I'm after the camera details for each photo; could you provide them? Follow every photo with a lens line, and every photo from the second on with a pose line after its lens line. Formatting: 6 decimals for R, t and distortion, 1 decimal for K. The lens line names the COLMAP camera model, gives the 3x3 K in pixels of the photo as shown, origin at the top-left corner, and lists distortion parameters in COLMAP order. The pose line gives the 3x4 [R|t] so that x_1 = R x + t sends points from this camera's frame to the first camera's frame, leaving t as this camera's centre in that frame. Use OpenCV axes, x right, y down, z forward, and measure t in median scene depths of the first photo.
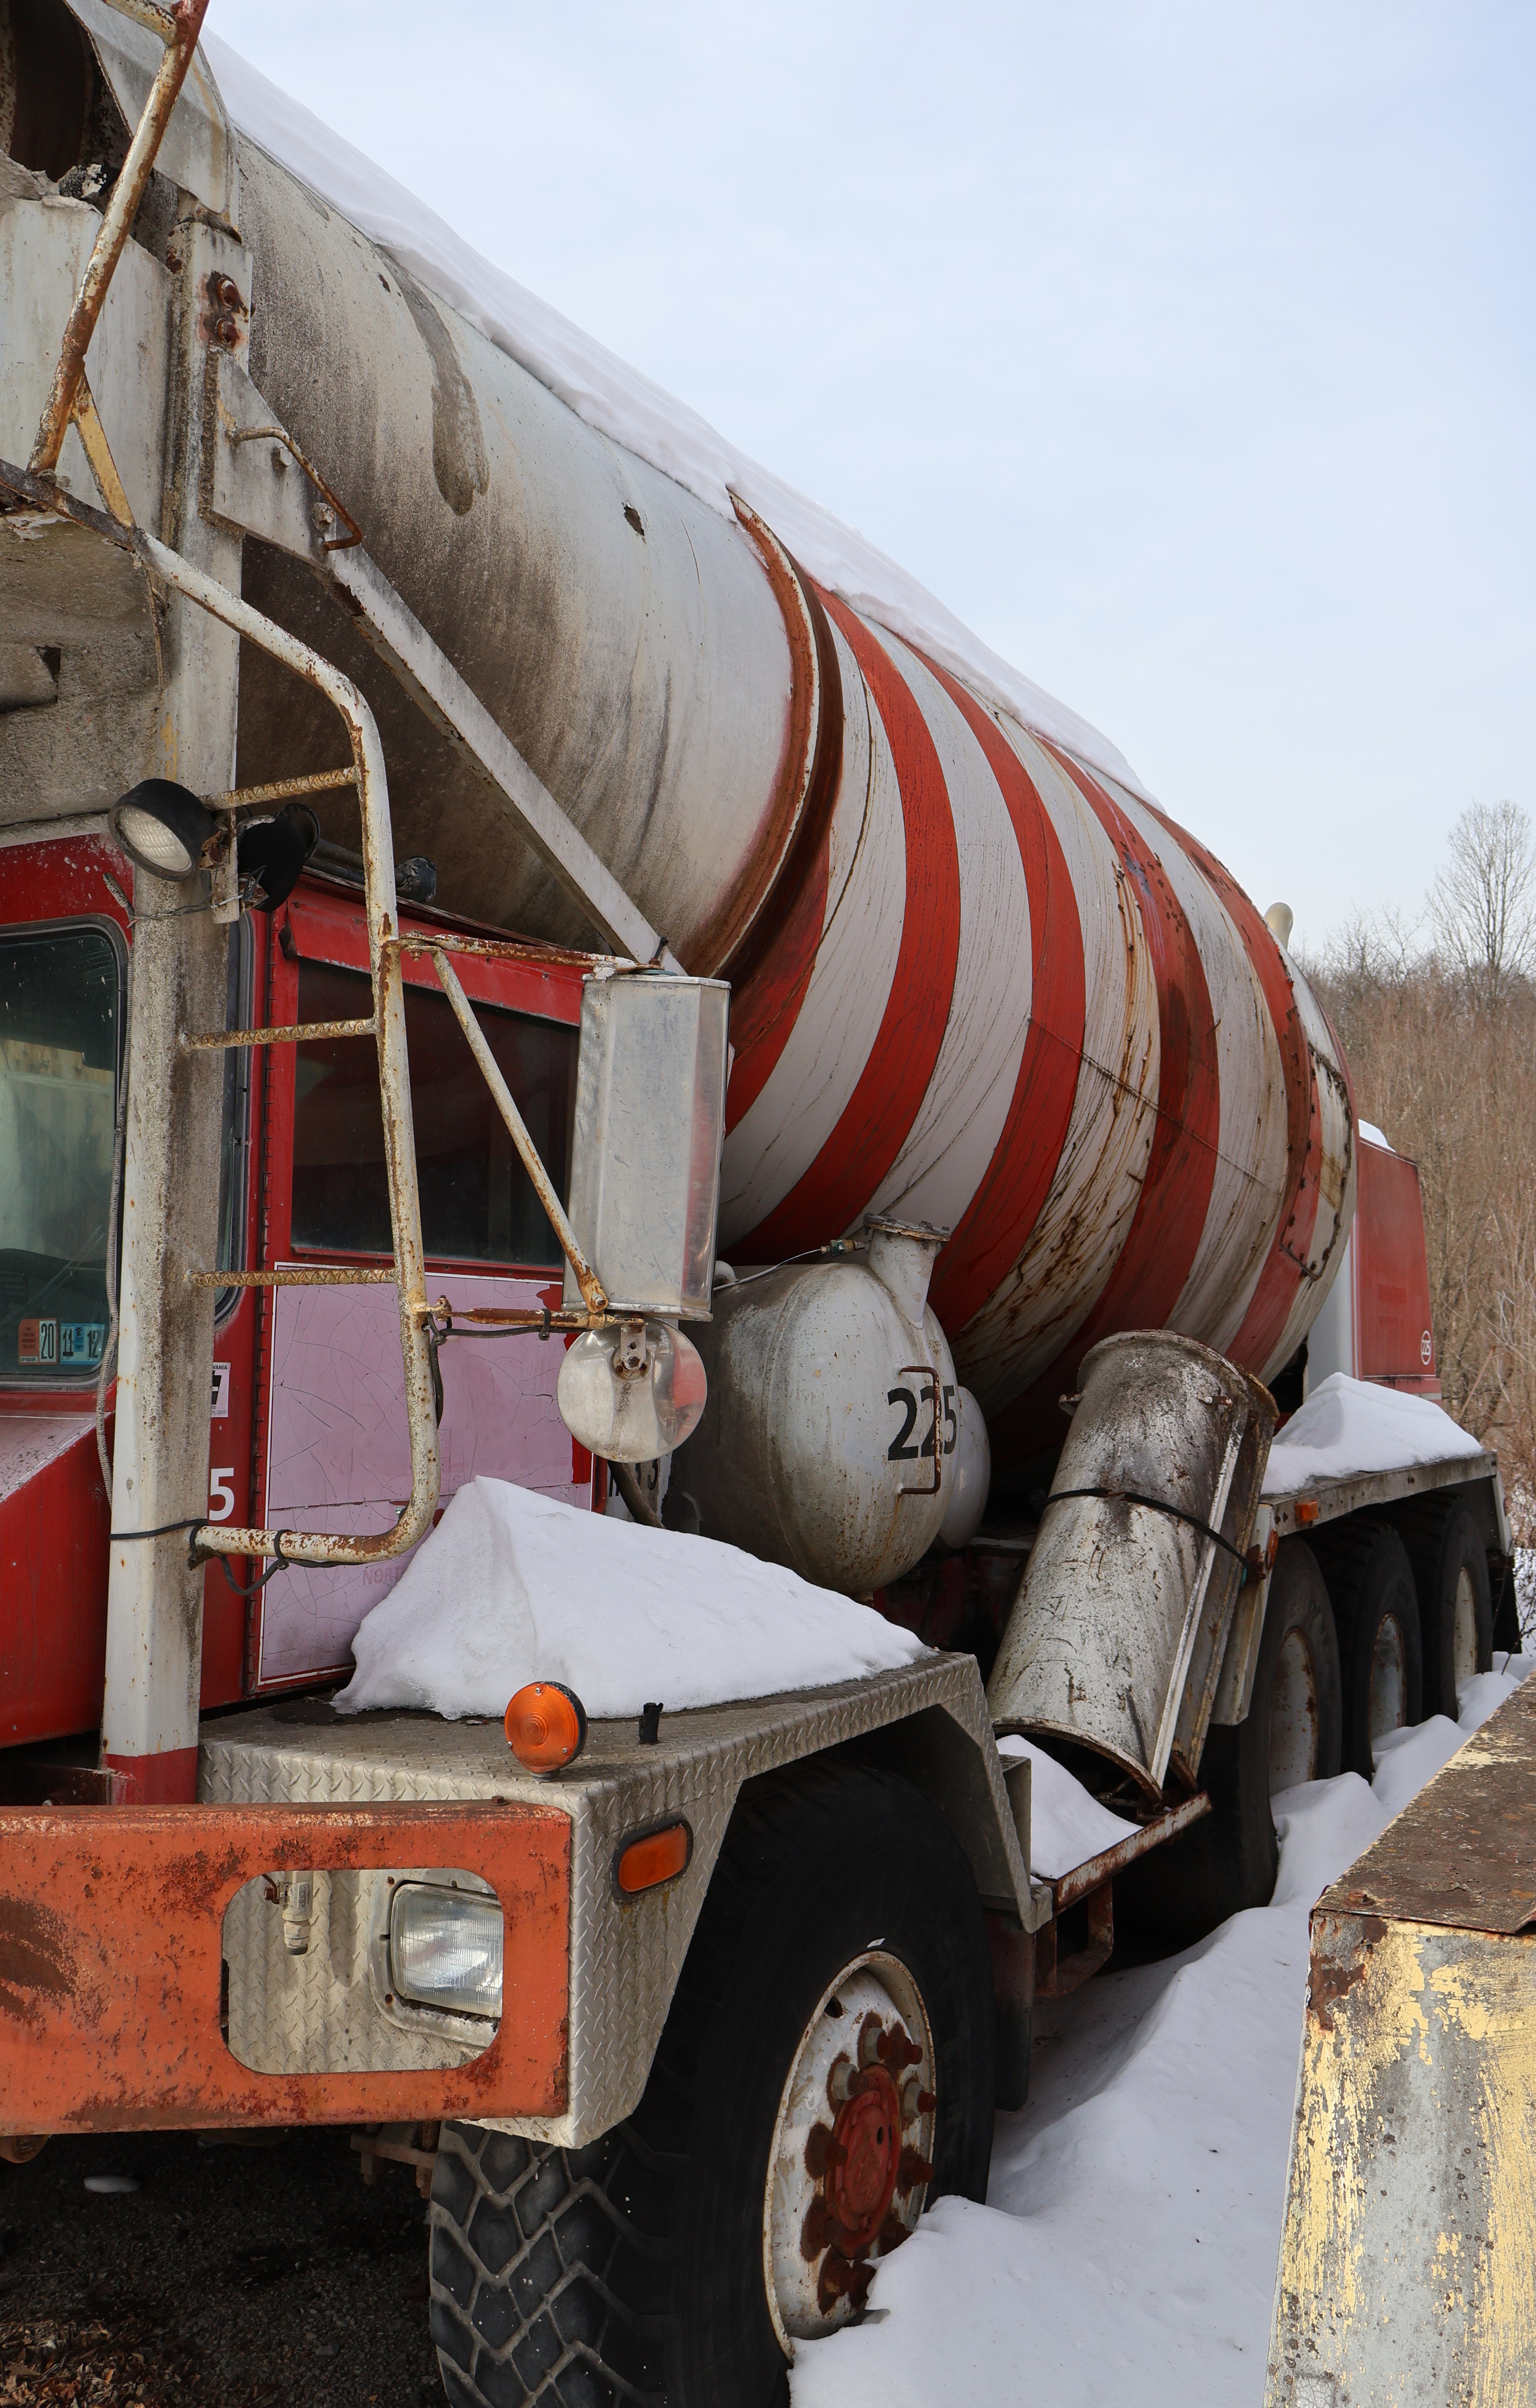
lens RADIAL K [[1964.4, 0, 772.8], [0, 1964.4, 1235.3], [0, 0, 1]] dist [-0.027384, 0.022067]
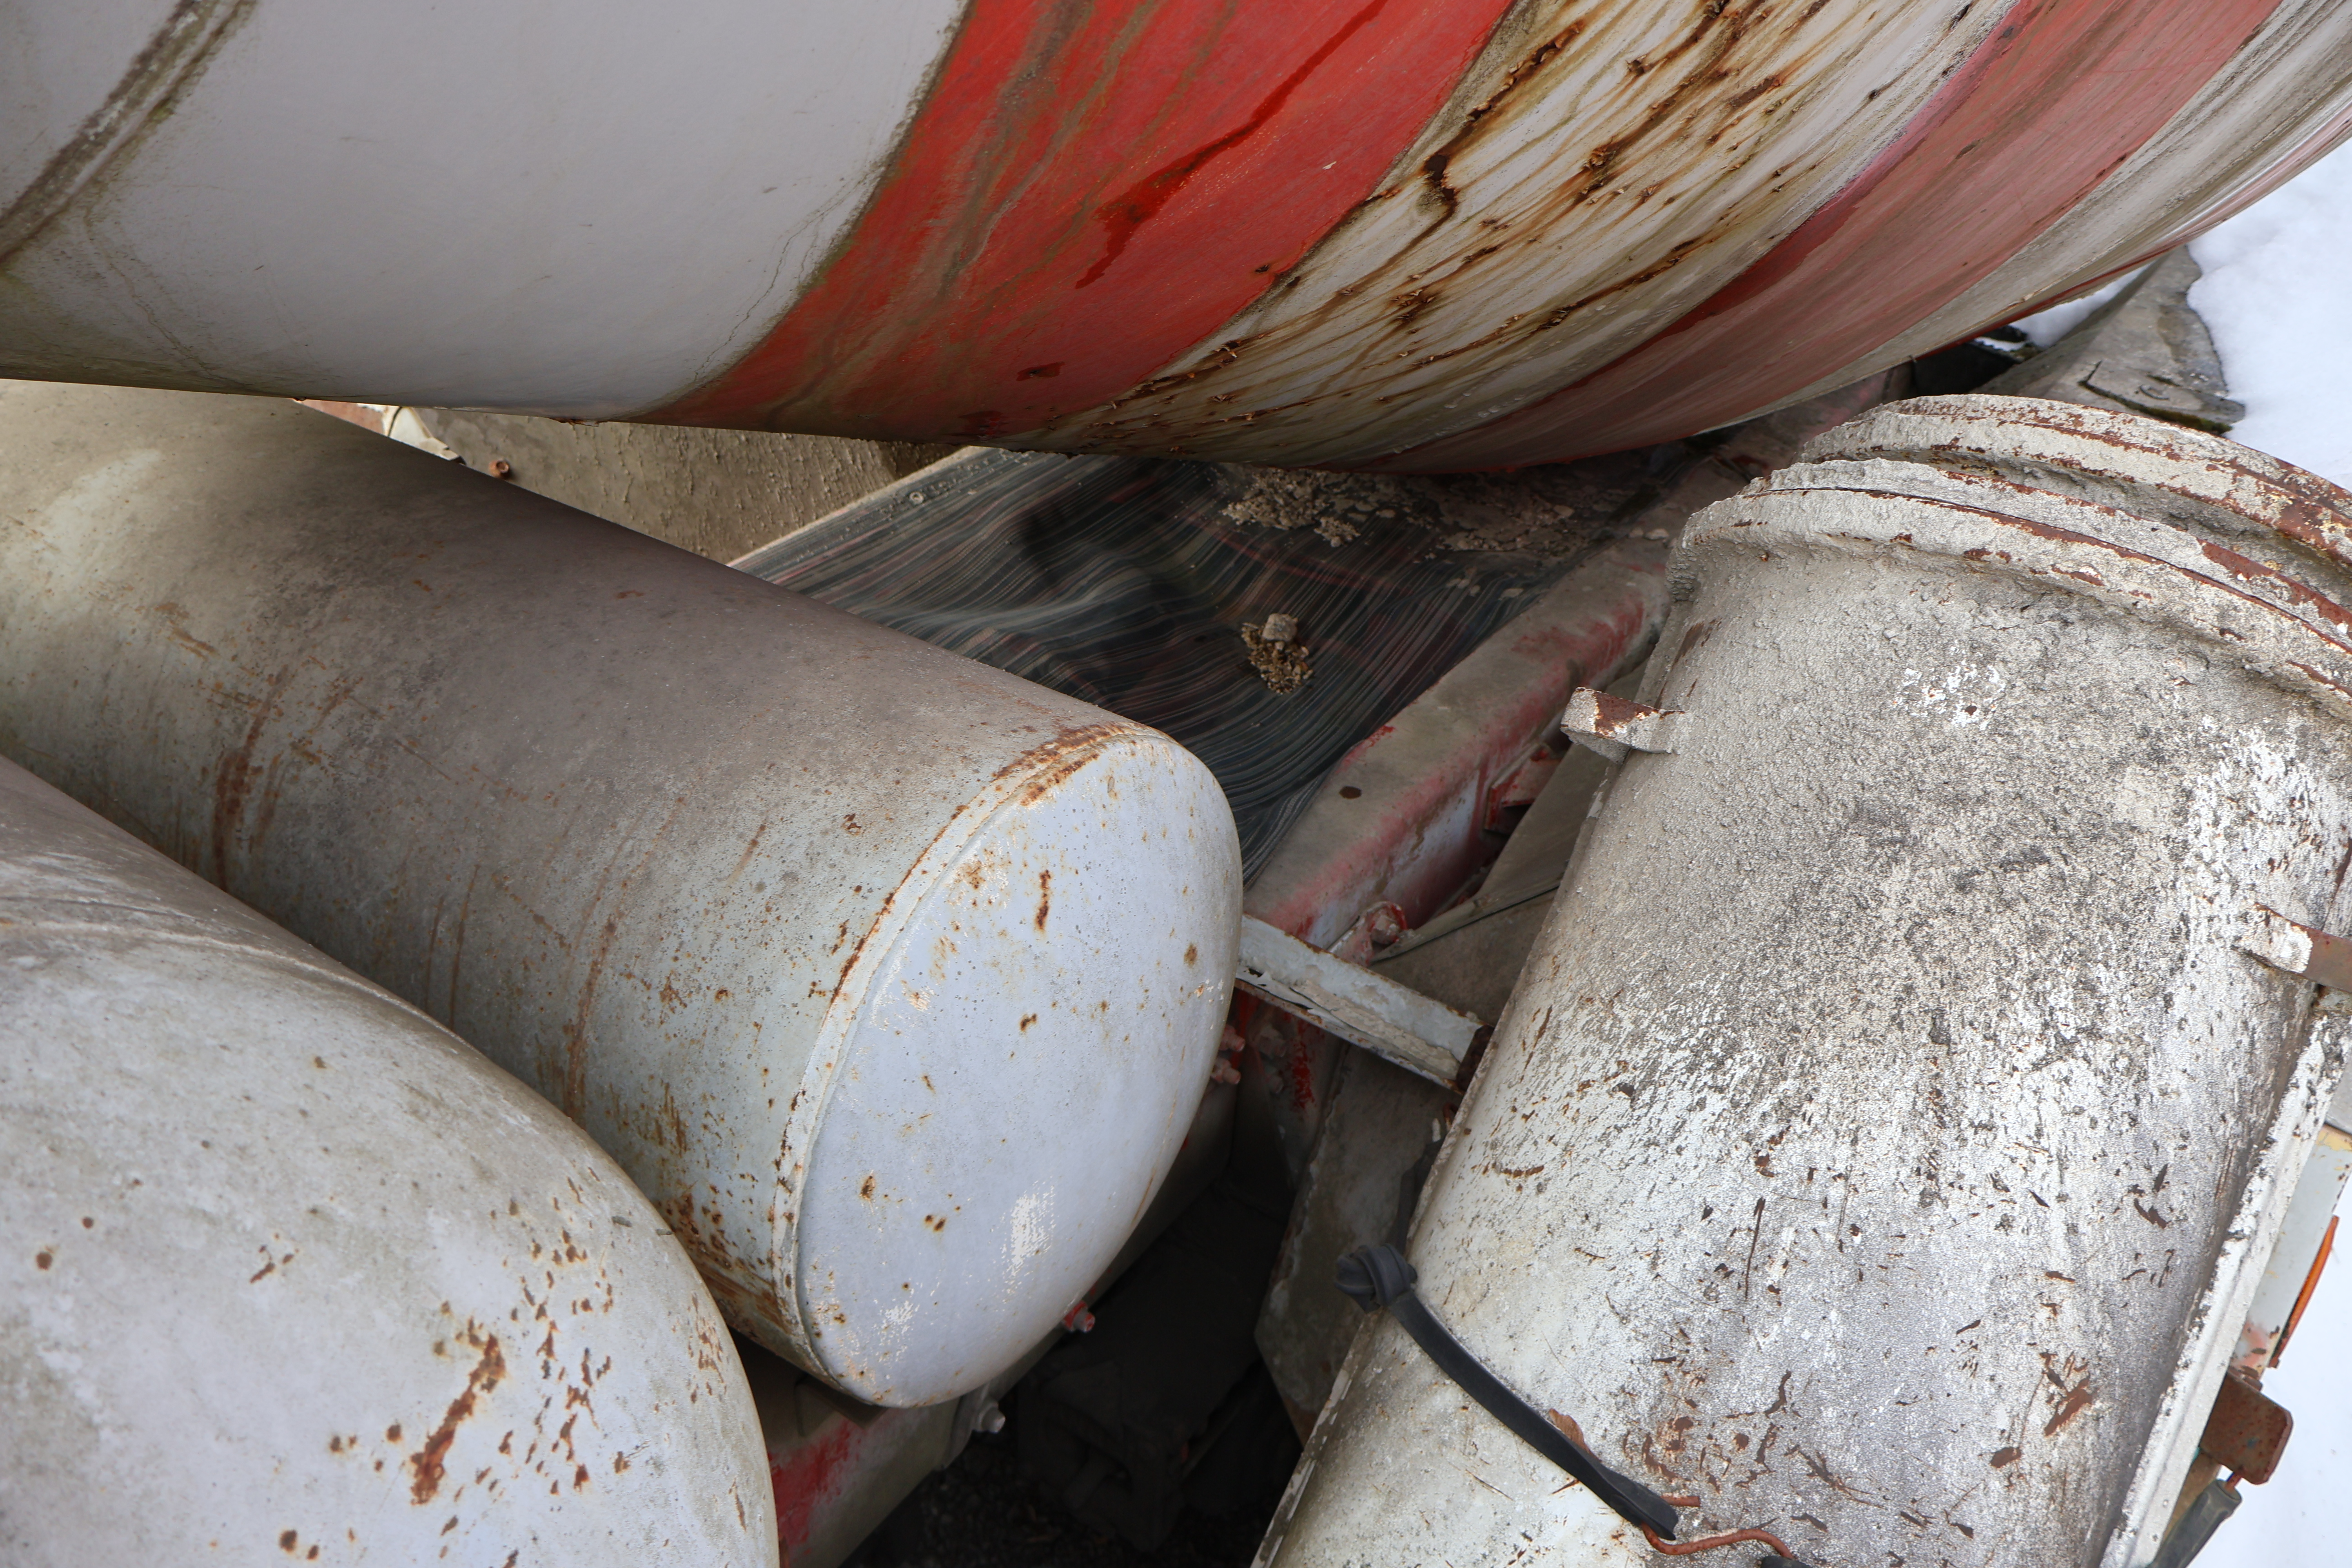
lens RADIAL K [[1958.2, 0, 1159.9], [0, 1958.2, 789.6], [0, 0, 1]] dist [-0.009260, 0.002560]
pose [[0.993997, 0.080506, -0.074081, 0.142417], [-0.020458, 0.801969, 0.597016, -0.053910], [0.107474, -0.591917, 0.798802, 0.988469]]
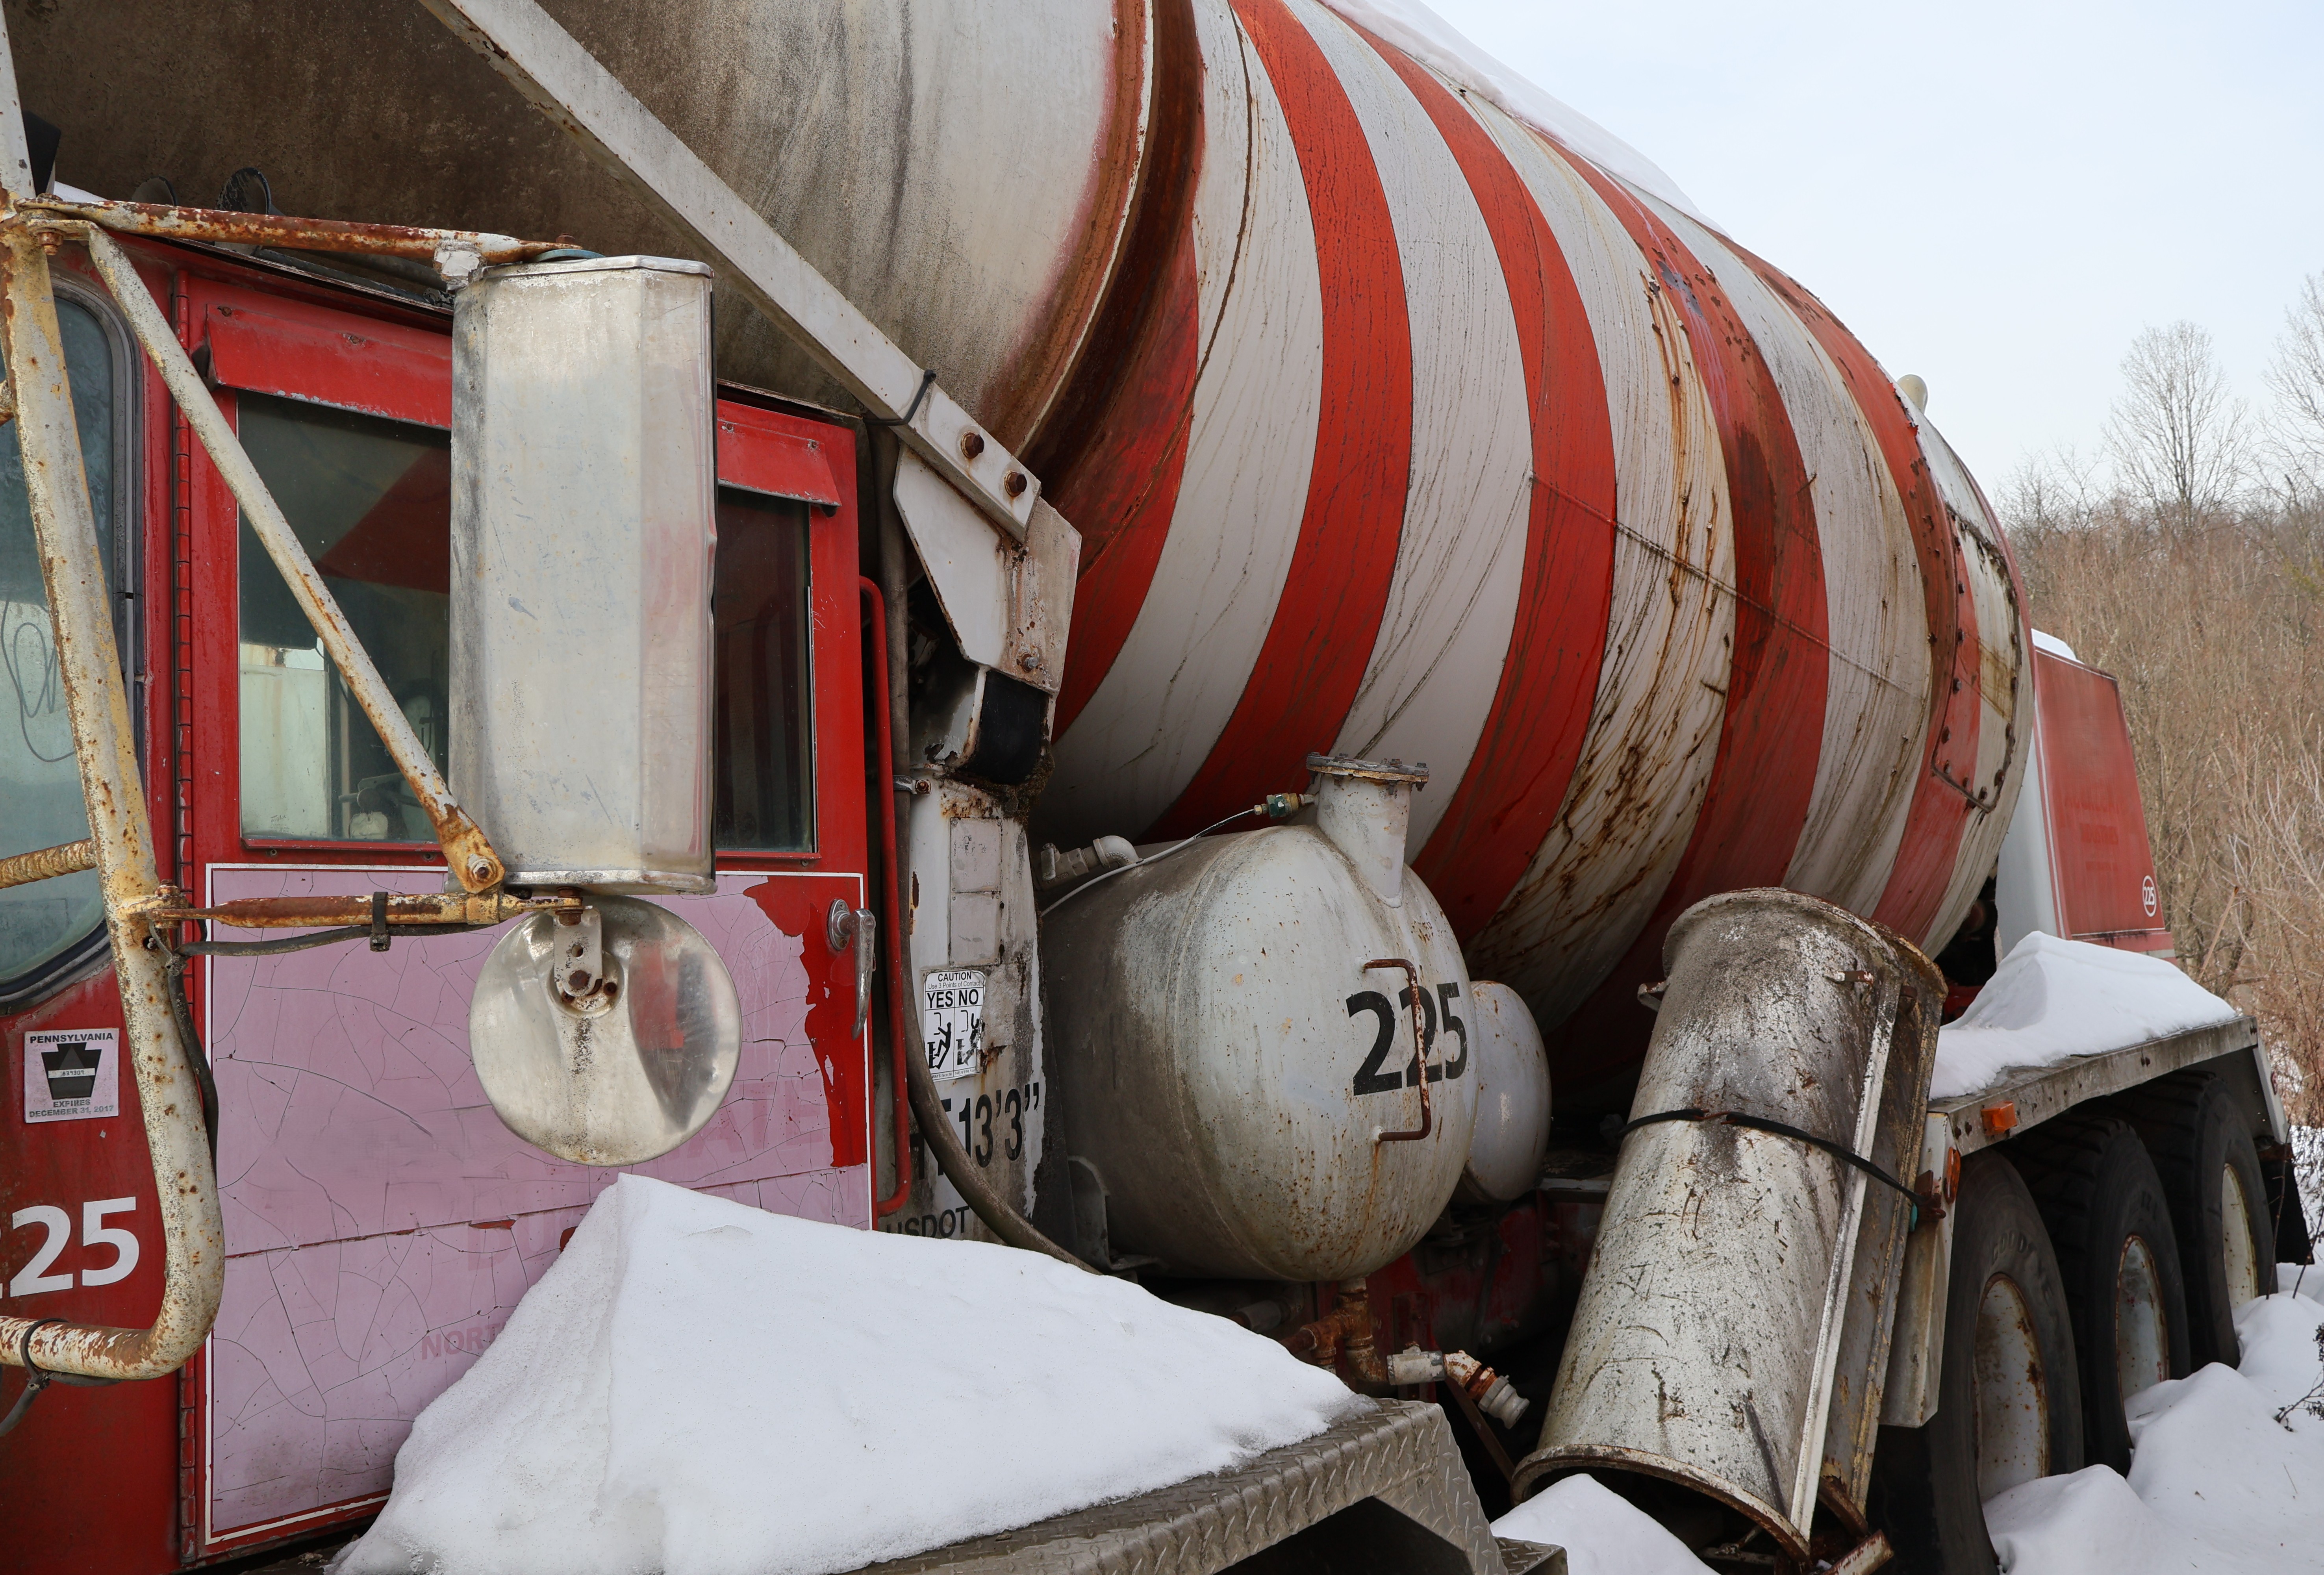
lens RADIAL K [[1934.9, 0, 1163.2], [0, 1934.9, 797.7], [0, 0, 1]] dist [-0.009260, 0.002560]
pose [[0.985787, -0.086469, -0.144036, 0.097477], [0.081895, 0.995939, -0.037400, 0.027940], [0.146685, 0.025072, 0.988866, 0.292537]]
